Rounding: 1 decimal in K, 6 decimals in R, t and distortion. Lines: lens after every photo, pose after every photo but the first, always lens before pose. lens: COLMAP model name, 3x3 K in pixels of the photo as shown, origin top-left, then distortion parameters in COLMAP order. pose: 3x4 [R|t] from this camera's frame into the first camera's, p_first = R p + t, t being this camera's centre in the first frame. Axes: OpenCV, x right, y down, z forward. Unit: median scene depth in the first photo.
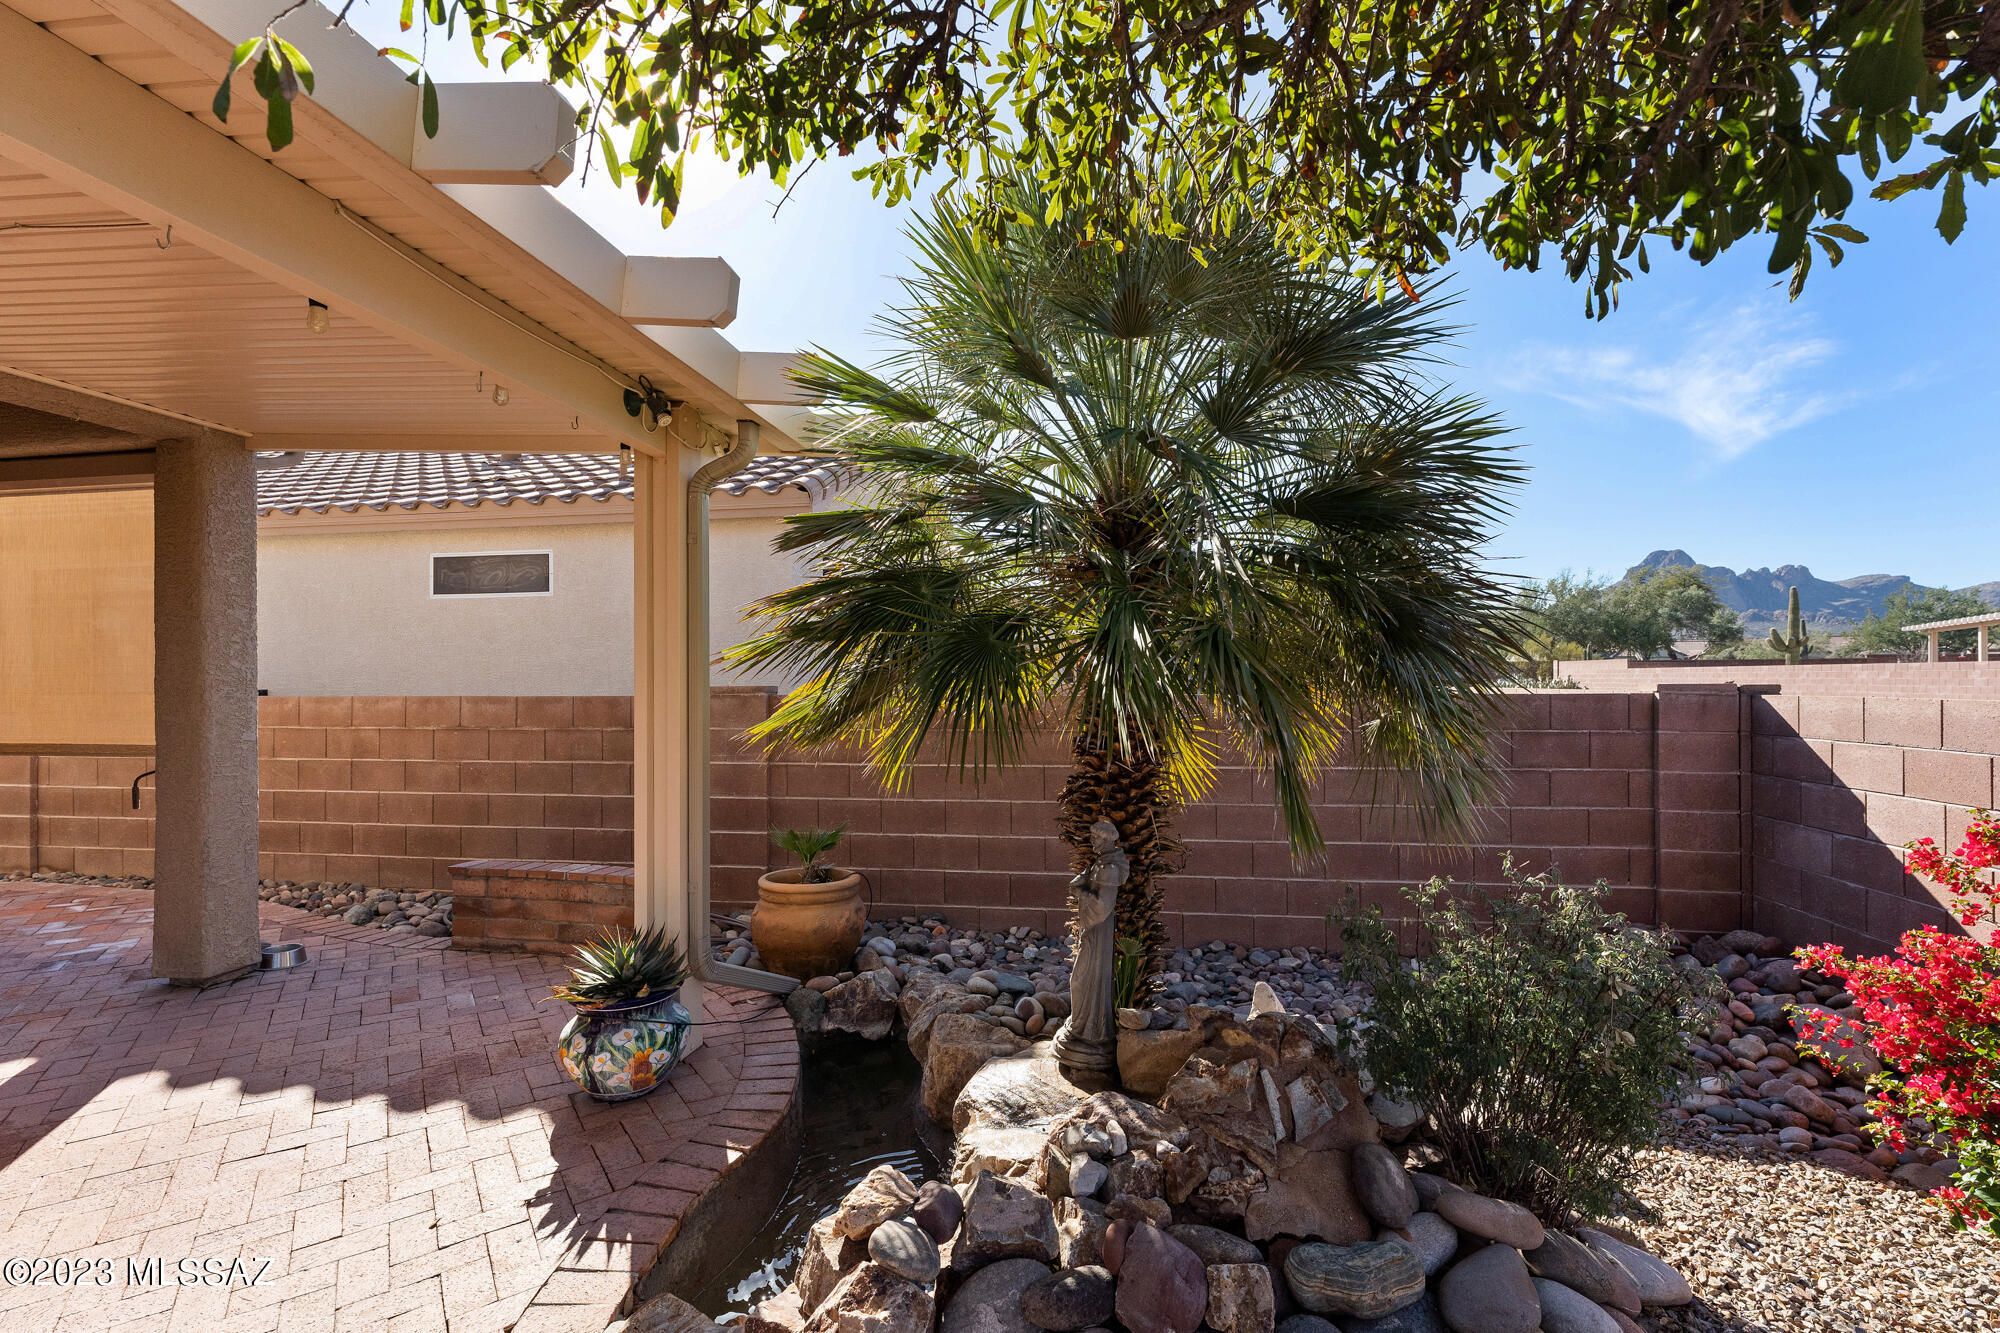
lens RADIAL K [[838.2, 0, 1038.0], [0, 838.2, 675.0], [0, 0, 1]] dist [-0.002918, 0.000096]
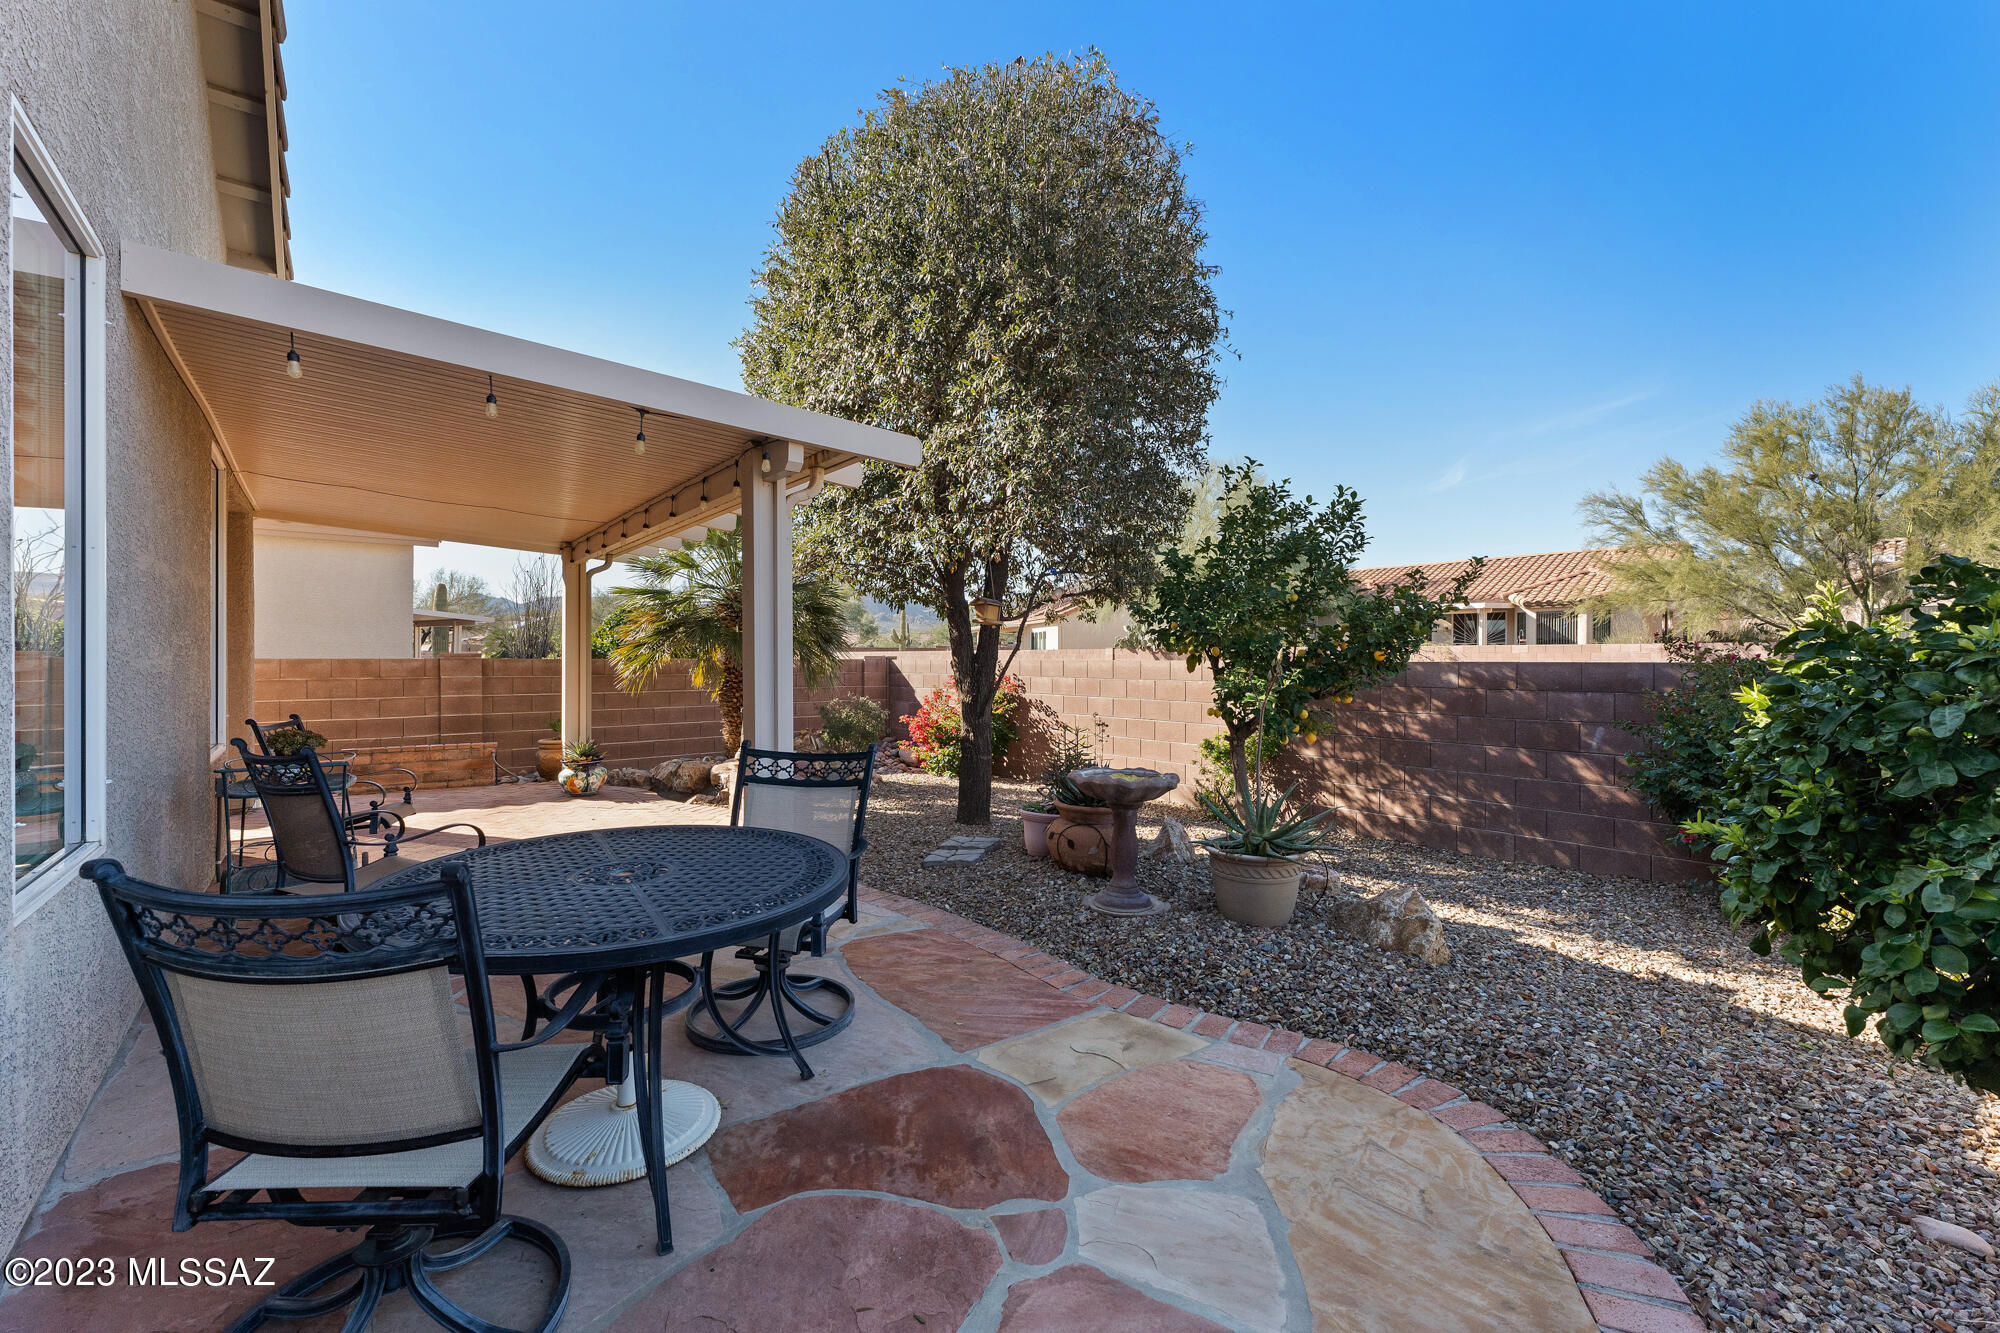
lens RADIAL K [[799.3, 0, 1000.3], [0, 799.3, 663.1], [0, 0, 1]] dist [0.001043, -0.000220]
pose [[0.656123, 0.001940, 0.754651, -0.943767], [-0.007649, 0.999962, 0.004081, 0.019321], [-0.754615, -0.008450, 0.656113, -1.062454]]
